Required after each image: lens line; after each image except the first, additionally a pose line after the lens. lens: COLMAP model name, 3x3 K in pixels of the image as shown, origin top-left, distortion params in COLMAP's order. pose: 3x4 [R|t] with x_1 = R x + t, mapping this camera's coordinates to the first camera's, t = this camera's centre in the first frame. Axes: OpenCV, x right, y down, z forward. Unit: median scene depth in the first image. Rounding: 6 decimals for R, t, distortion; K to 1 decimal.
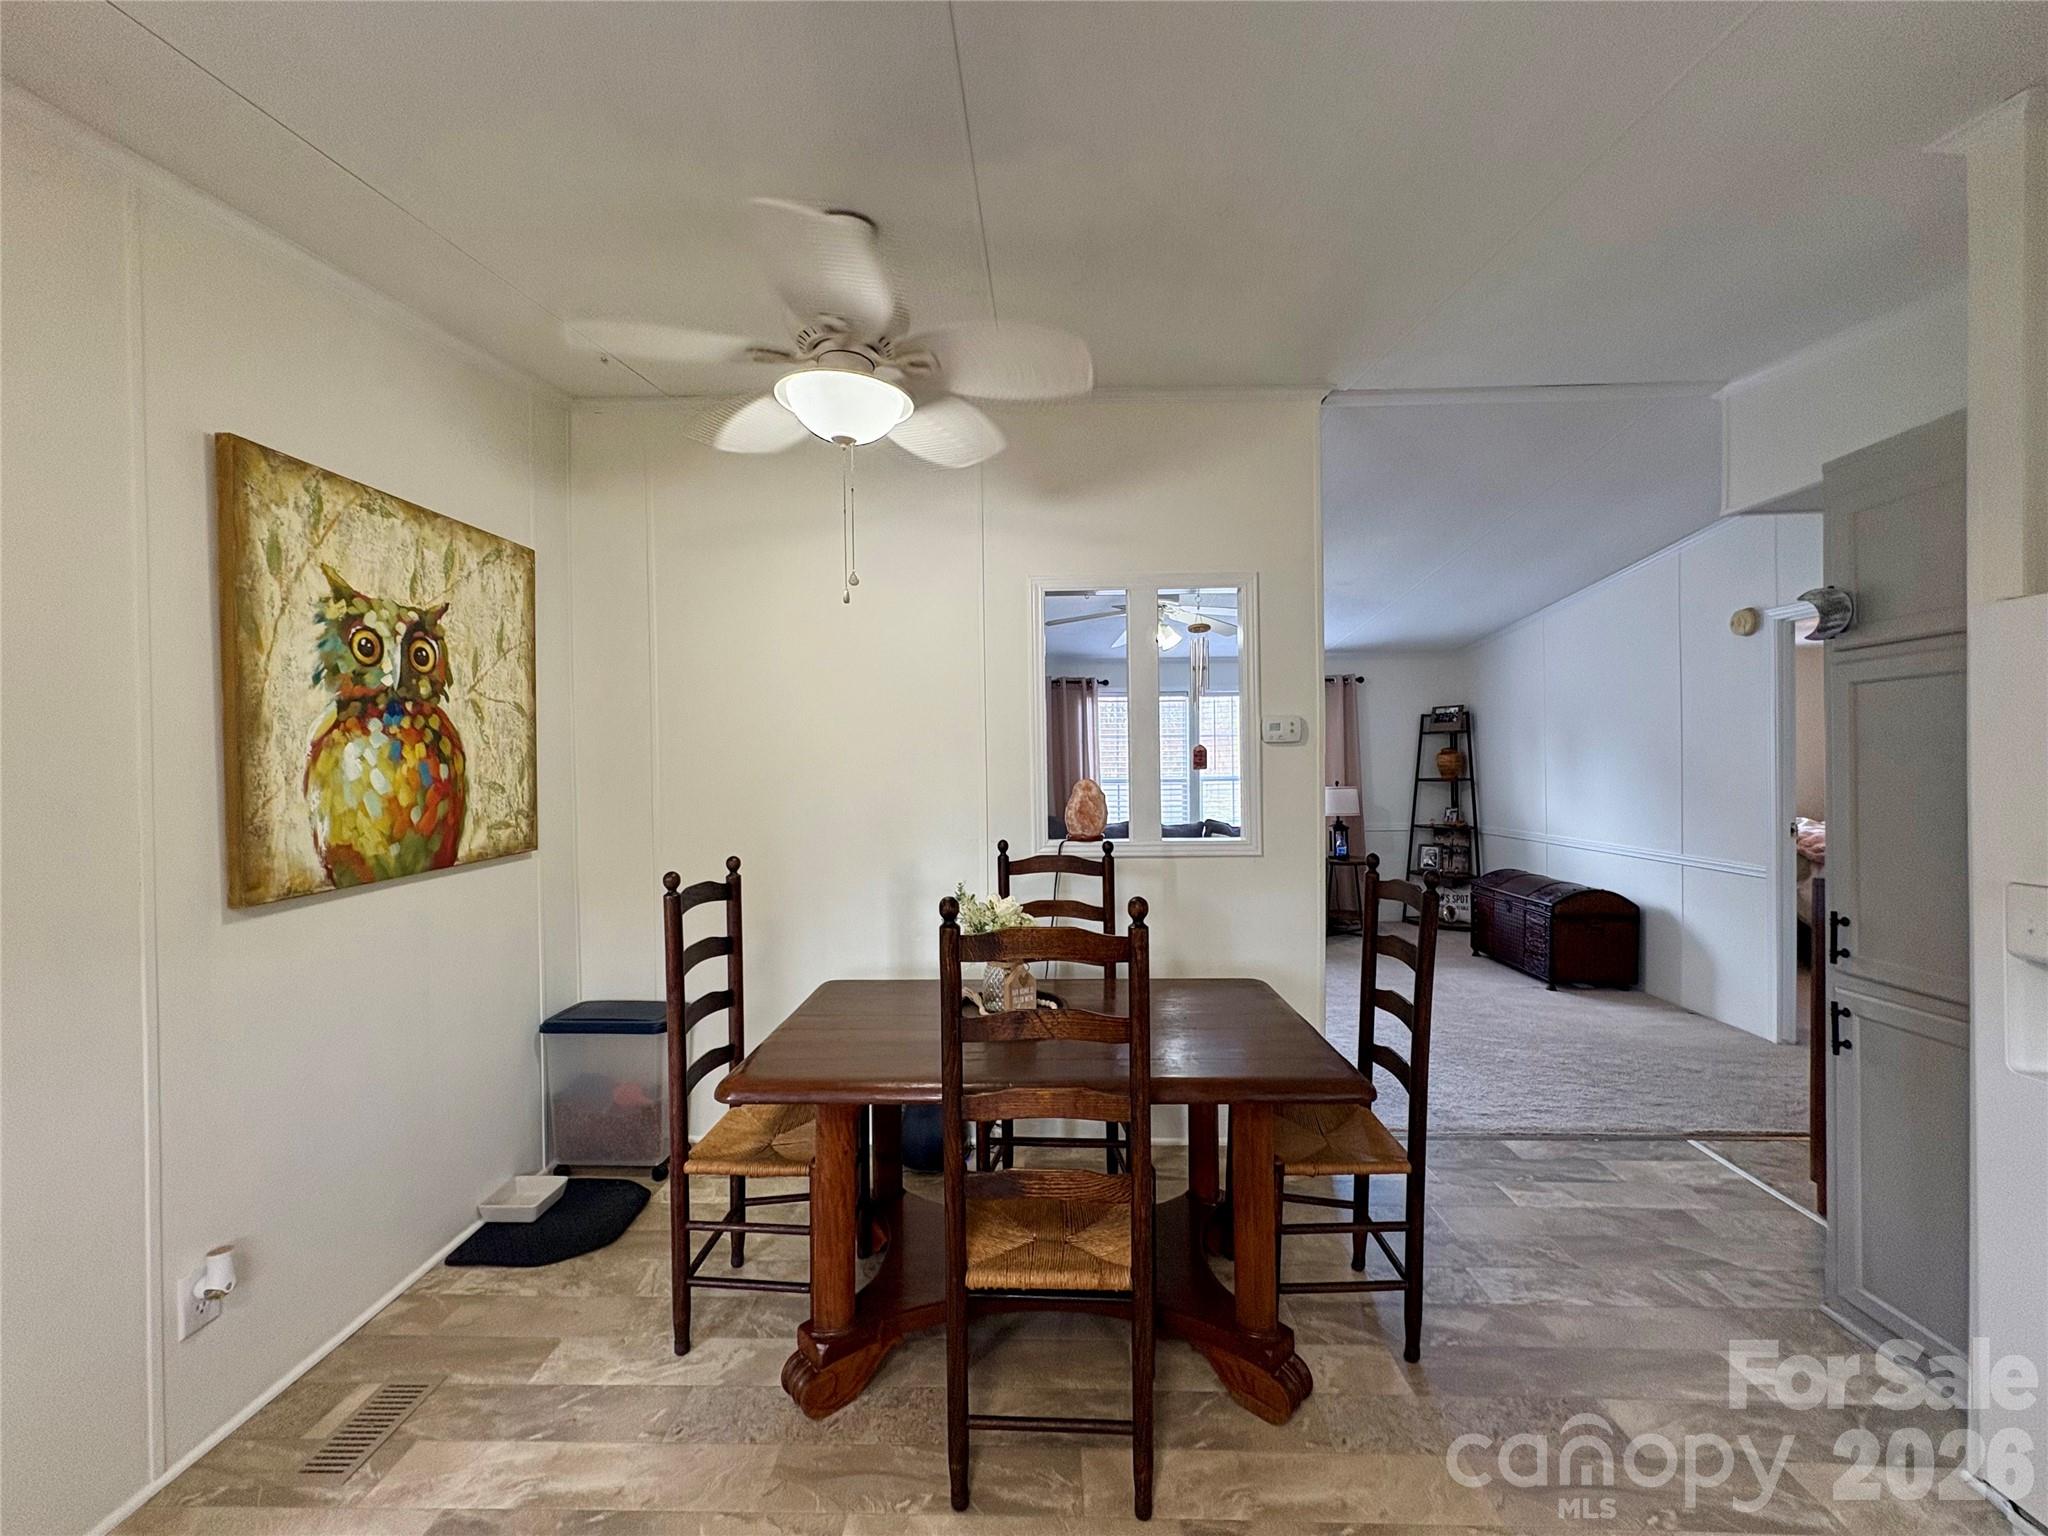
lens RADIAL K [[811.4, 0, 1003.4], [0, 811.4, 774.5], [0, 0, 1]] dist [0.000680, 0.000562]
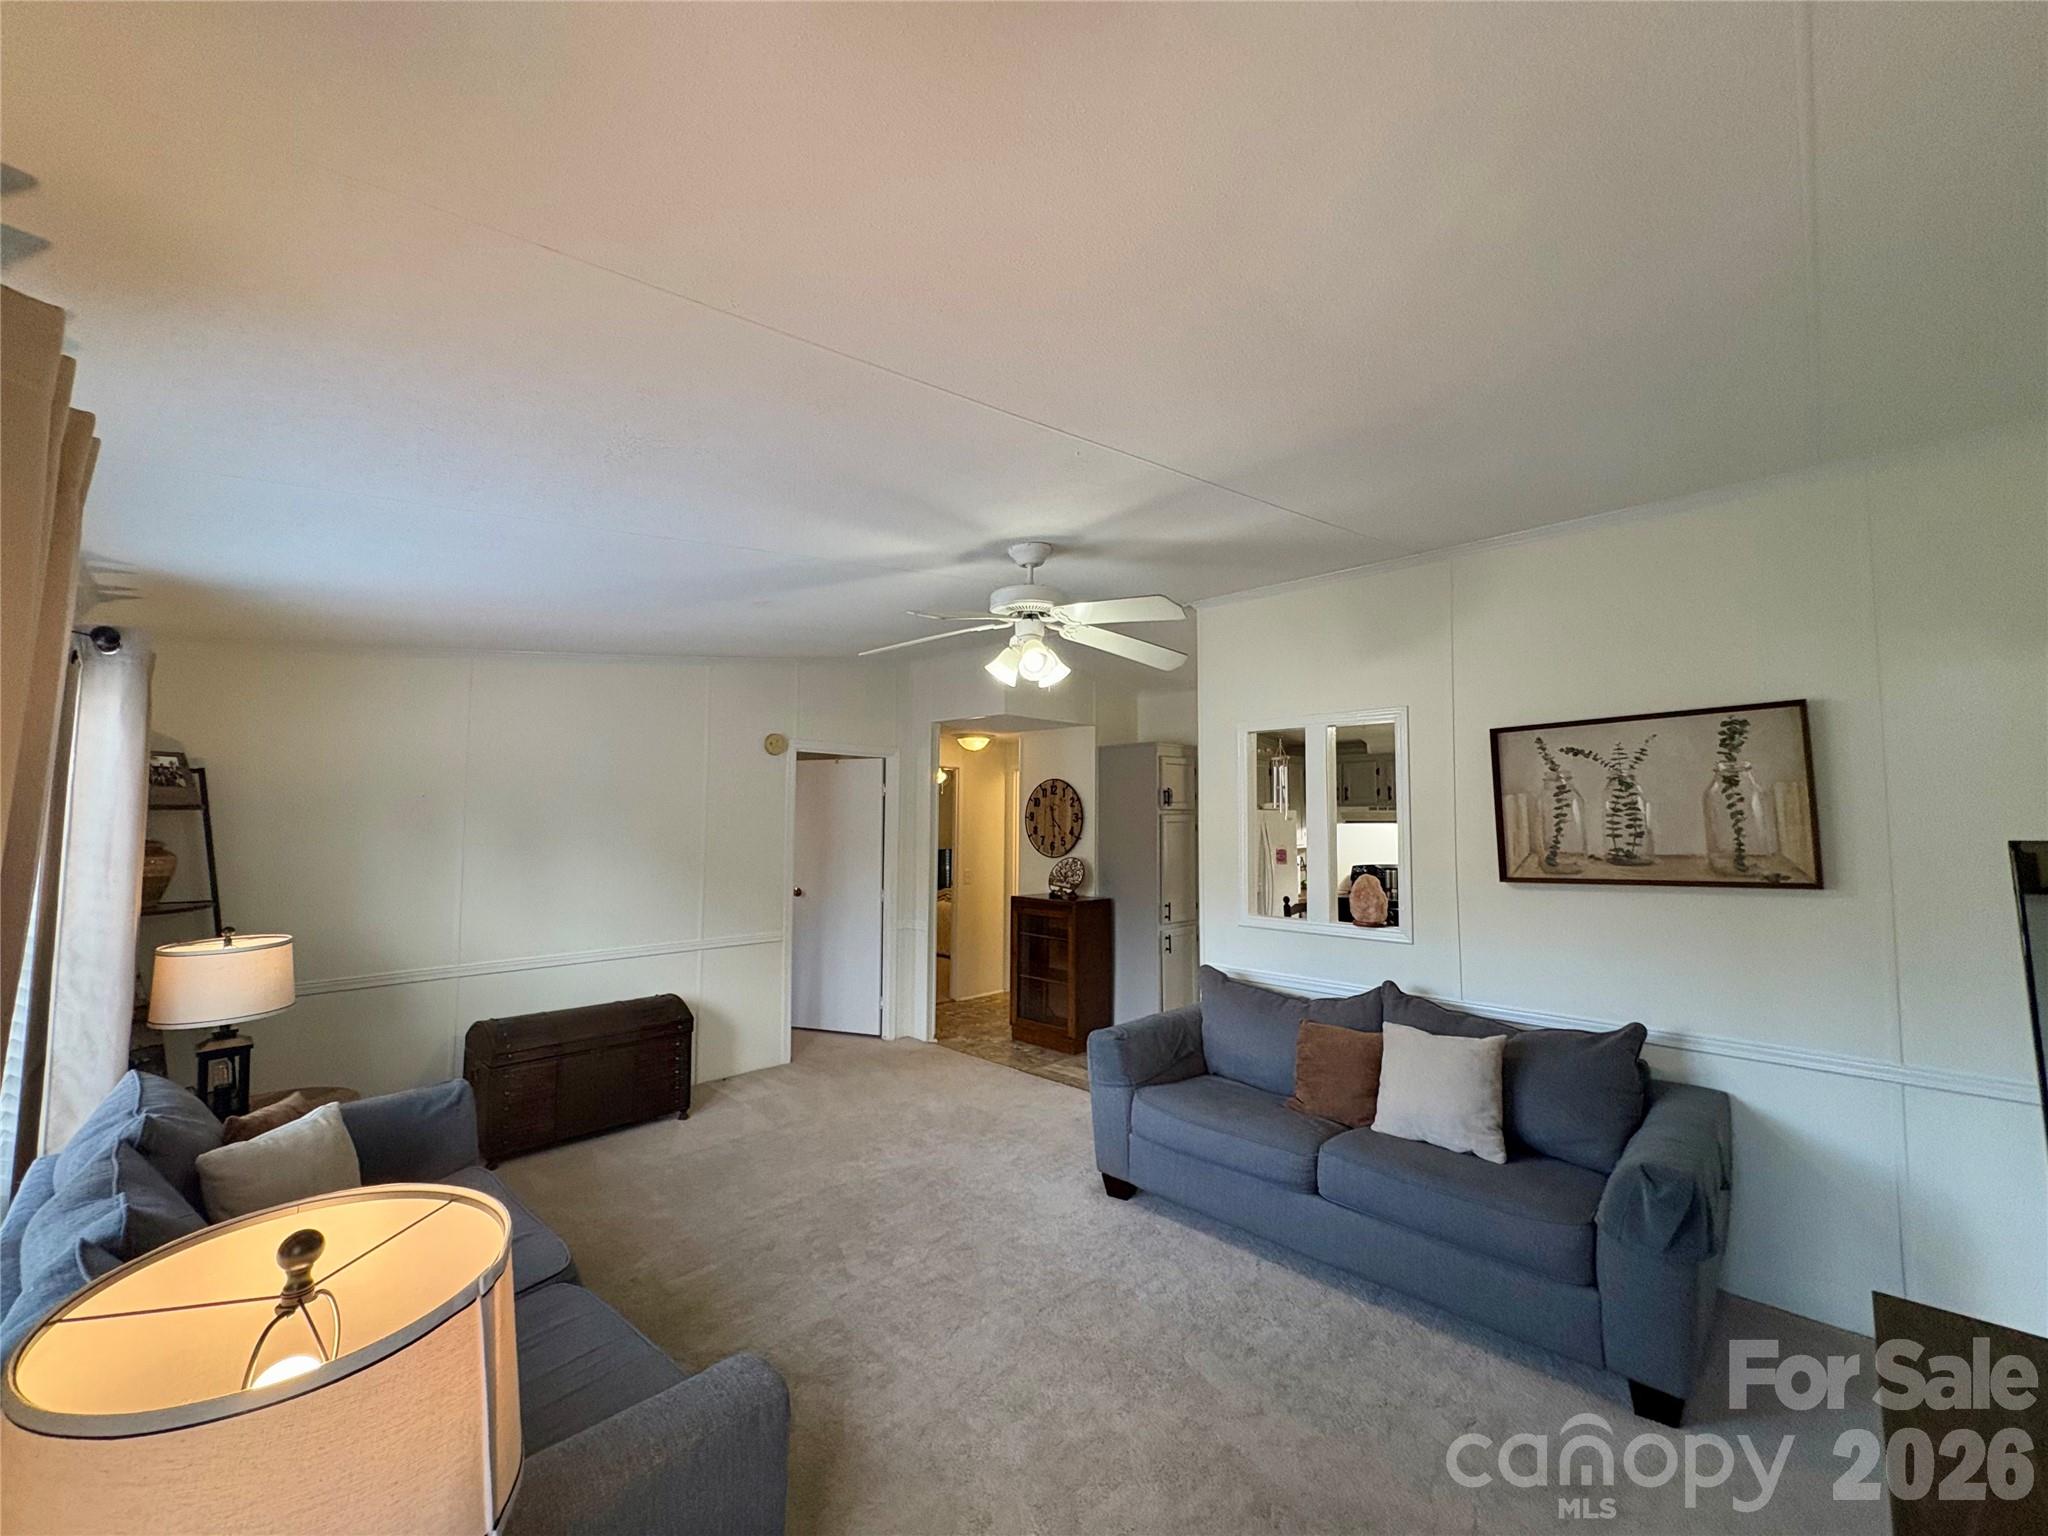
lens RADIAL K [[811.4, 0, 1012.6], [0, 811.4, 768.2], [0, 0, 1]] dist [0.000680, 0.000562]
pose [[-0.744786, 0.047695, 0.665597, -0.137020], [0.012305, 0.998254, -0.057764, -0.040769], [-0.667190, -0.034832, -0.744073, 1.013967]]
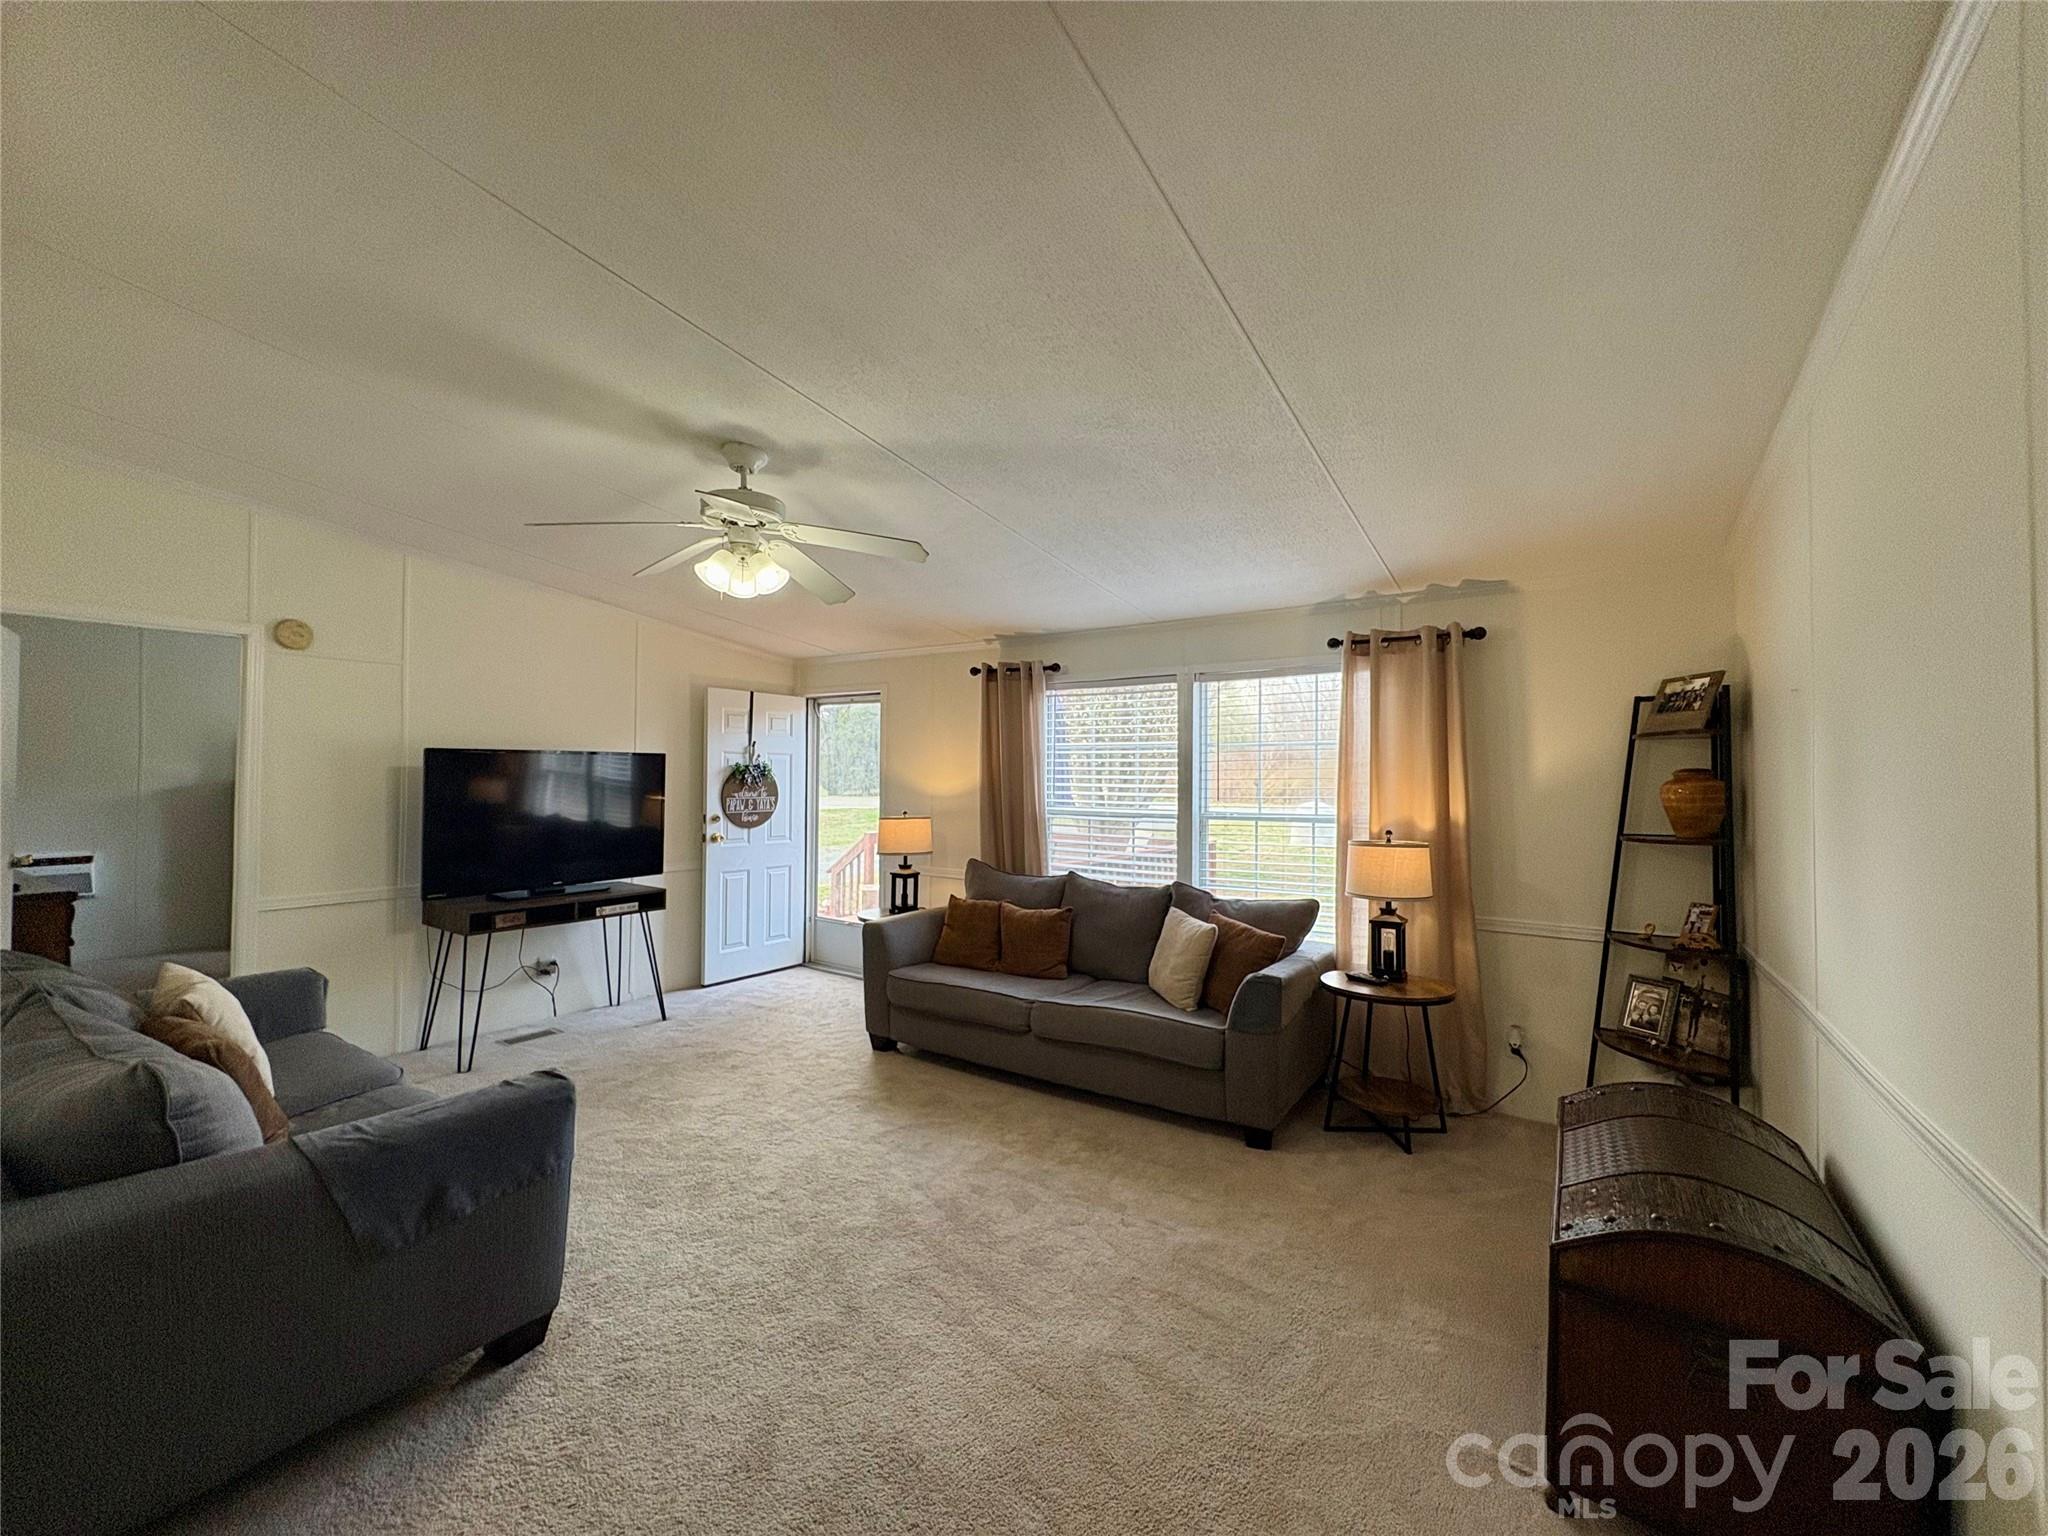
lens RADIAL K [[811.4, 0, 1024.4], [0, 811.4, 767.9], [0, 0, 1]] dist [0.000680, 0.000562]
pose [[0.852161, 0.007219, -0.523230, 0.468642], [-0.023639, 0.999415, -0.024712, -0.013518], [0.522746, 0.033427, 0.851833, 0.426442]]
